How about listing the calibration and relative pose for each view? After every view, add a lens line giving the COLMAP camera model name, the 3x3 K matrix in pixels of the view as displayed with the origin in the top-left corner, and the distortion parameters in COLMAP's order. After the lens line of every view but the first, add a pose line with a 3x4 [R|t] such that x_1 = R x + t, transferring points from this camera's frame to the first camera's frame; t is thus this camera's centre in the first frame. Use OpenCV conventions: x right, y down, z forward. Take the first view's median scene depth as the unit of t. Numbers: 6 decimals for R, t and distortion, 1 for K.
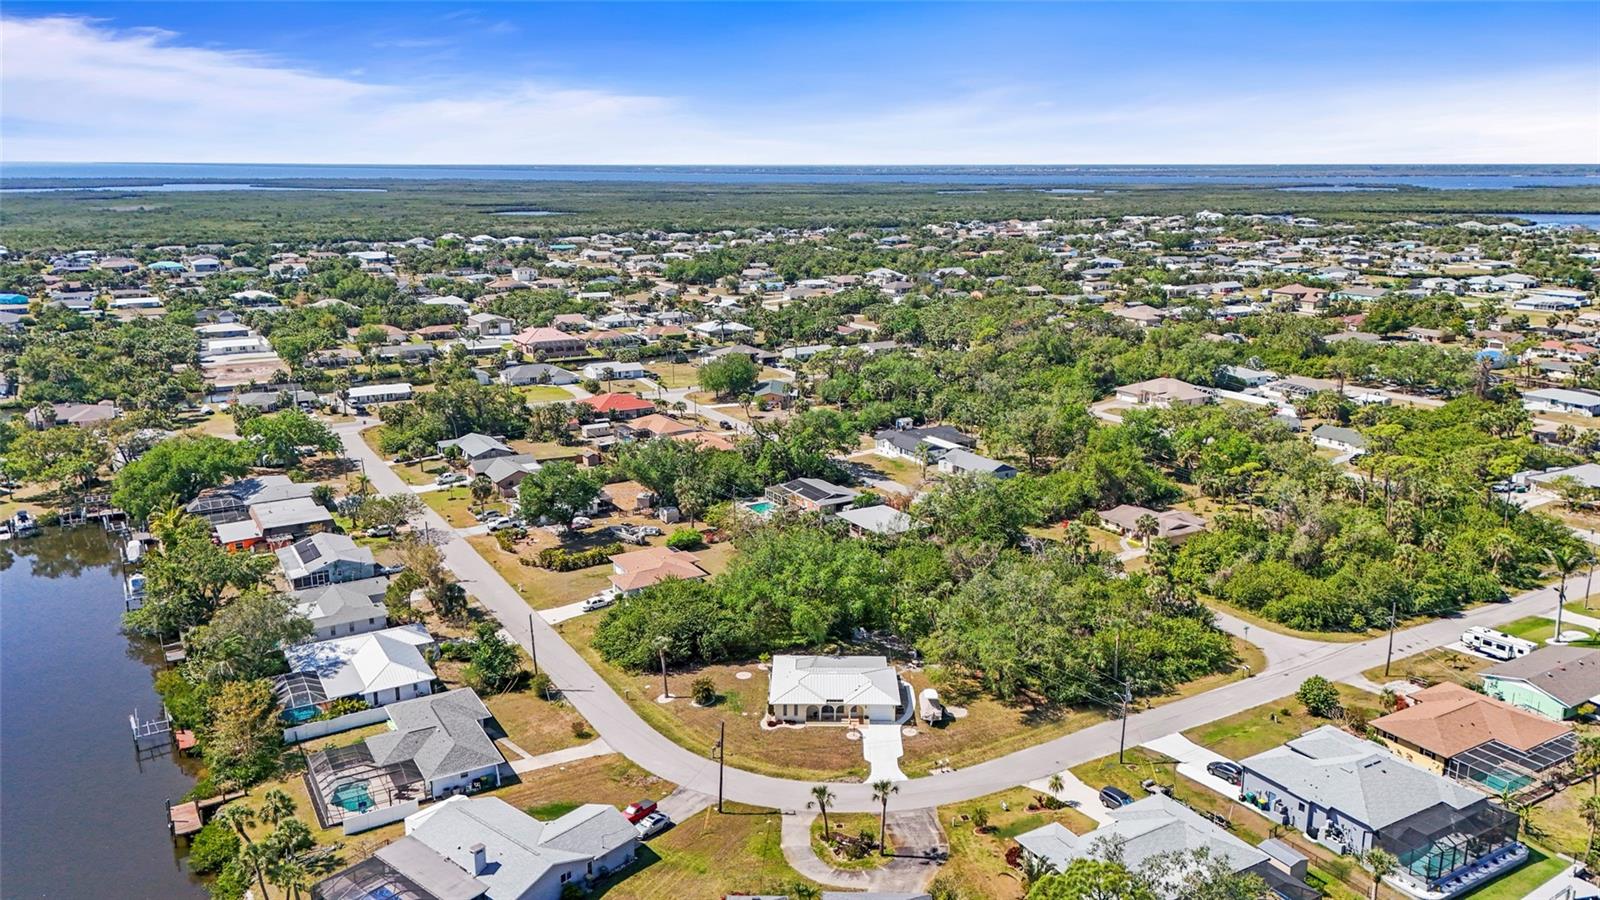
lens RADIAL K [[1187.7, 0, 806.6], [0, 1187.7, 437.0], [0, 0, 1]] dist [0.098310, -0.105341]
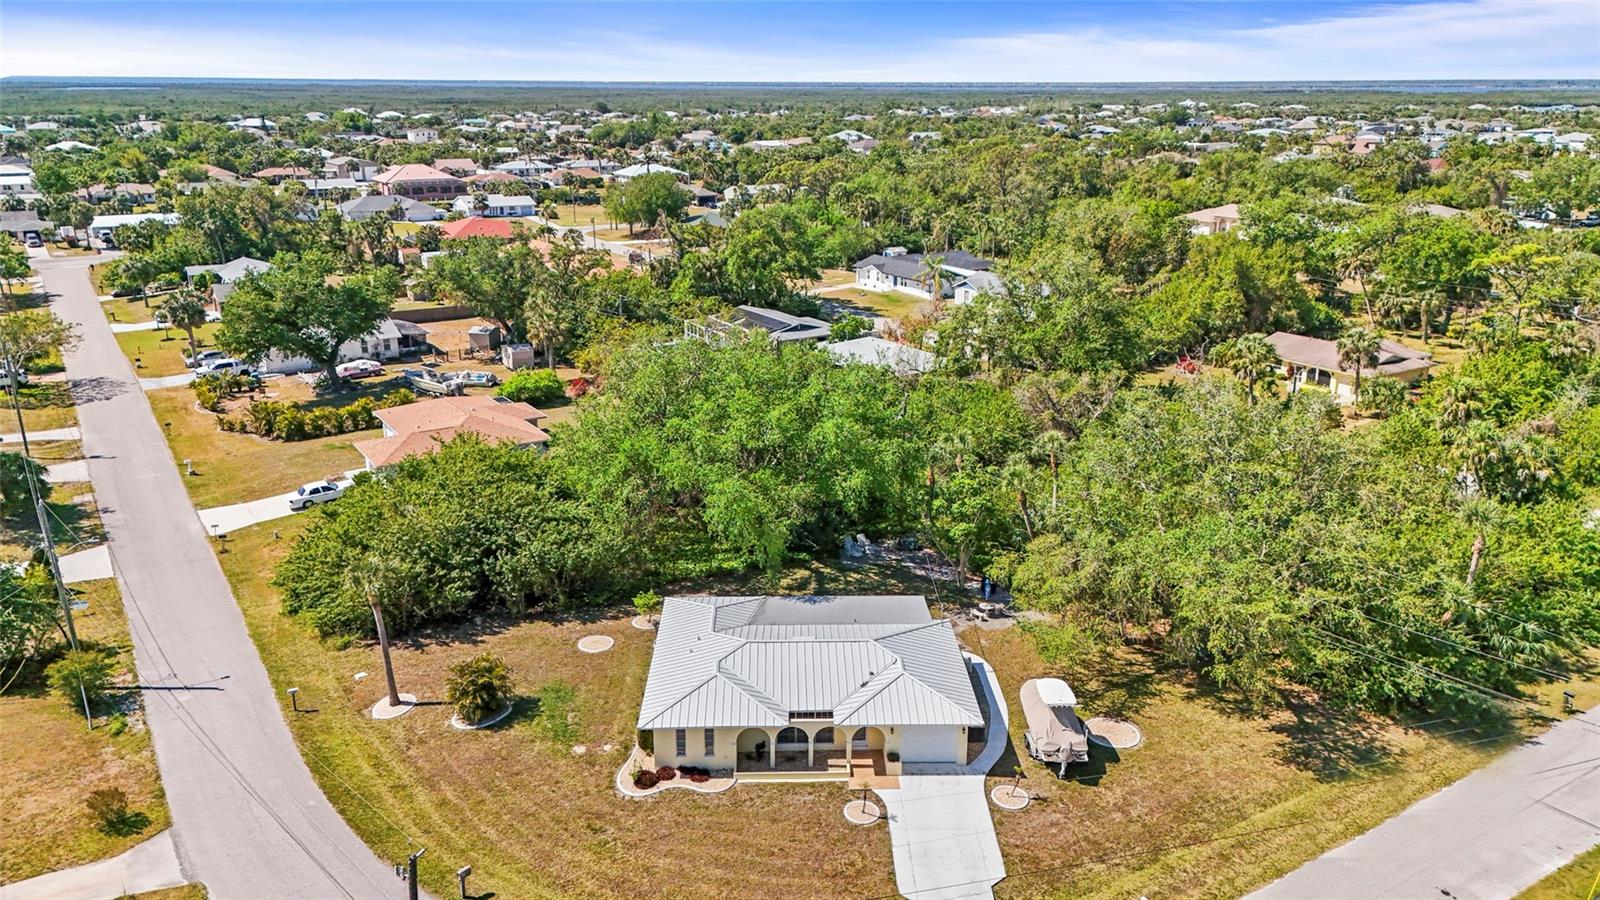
lens RADIAL K [[1170.3, 0, 808.4], [0, 1170.3, 477.4], [0, 0, 1]] dist [0.035841, -0.002806]
pose [[0.999251, -0.009500, 0.037512, 0.008311], [0.005877, 0.995410, 0.095520, 0.095089], [-0.038247, -0.095228, 0.994720, 0.552987]]
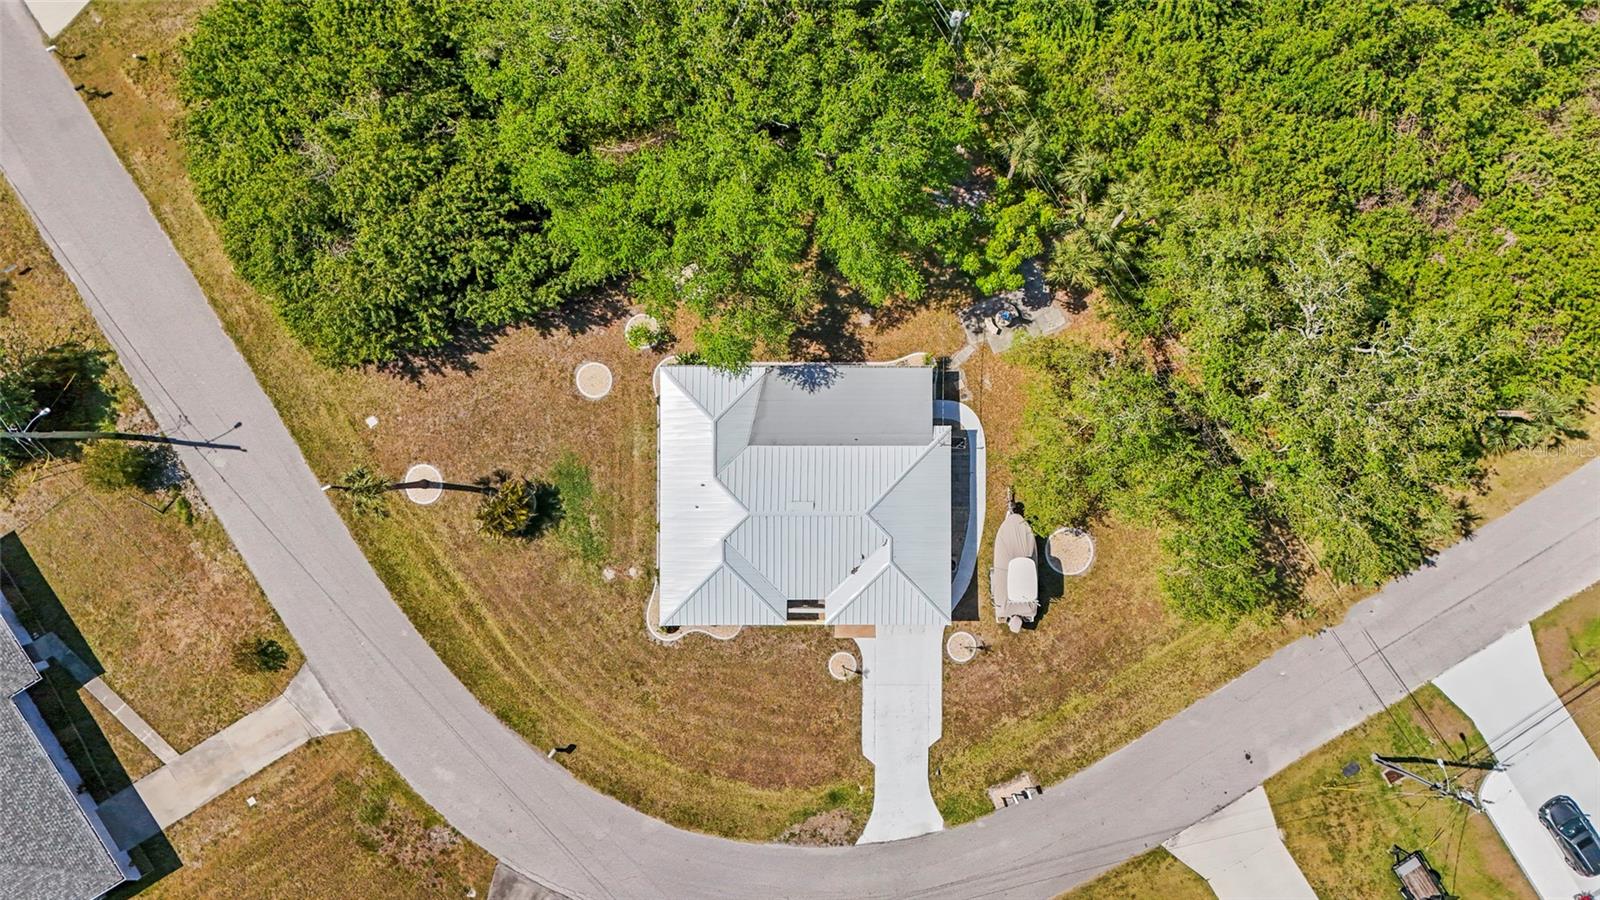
lens RADIAL K [[1187.7, 0, 806.6], [0, 1187.7, 437.0], [0, 0, 1]] dist [0.098310, -0.105341]
pose [[0.999789, -0.011663, 0.016922, 0.015088], [-0.014178, 0.204705, 0.978721, -0.201565], [-0.014879, -0.978754, 0.204496, 0.847997]]
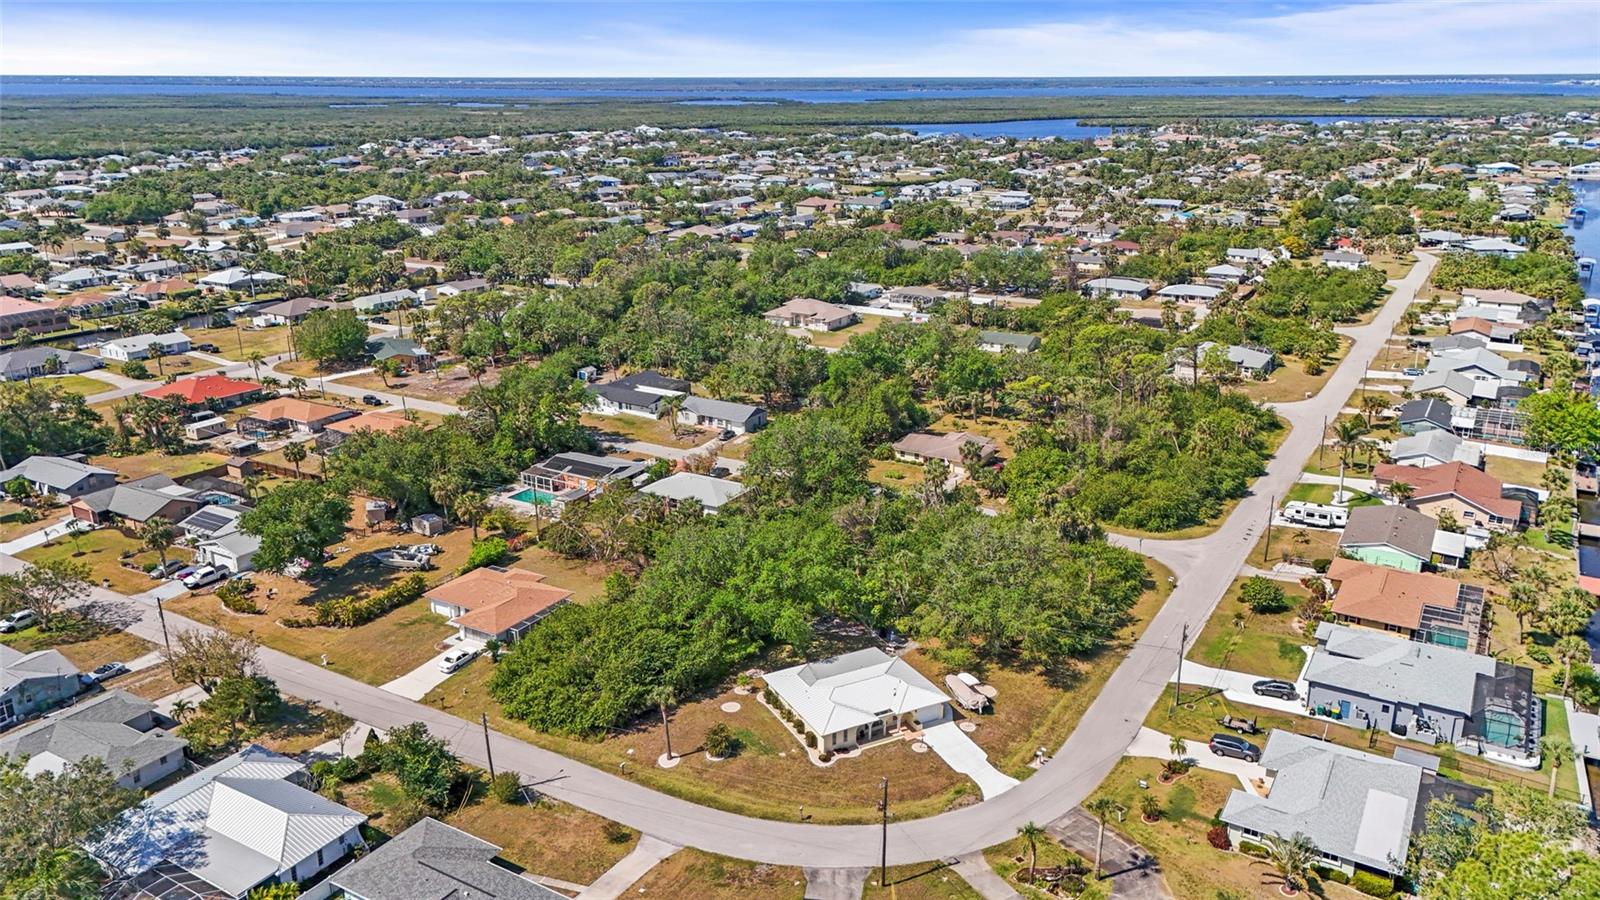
lens RADIAL K [[1187.7, 0, 806.6], [0, 1187.7, 437.0], [0, 0, 1]] dist [0.098310, -0.105341]
pose [[0.877809, -0.139556, 0.458231, -0.342558], [0.108260, 0.989667, 0.094018, -0.055470], [-0.466617, -0.032922, 0.883846, 0.235193]]
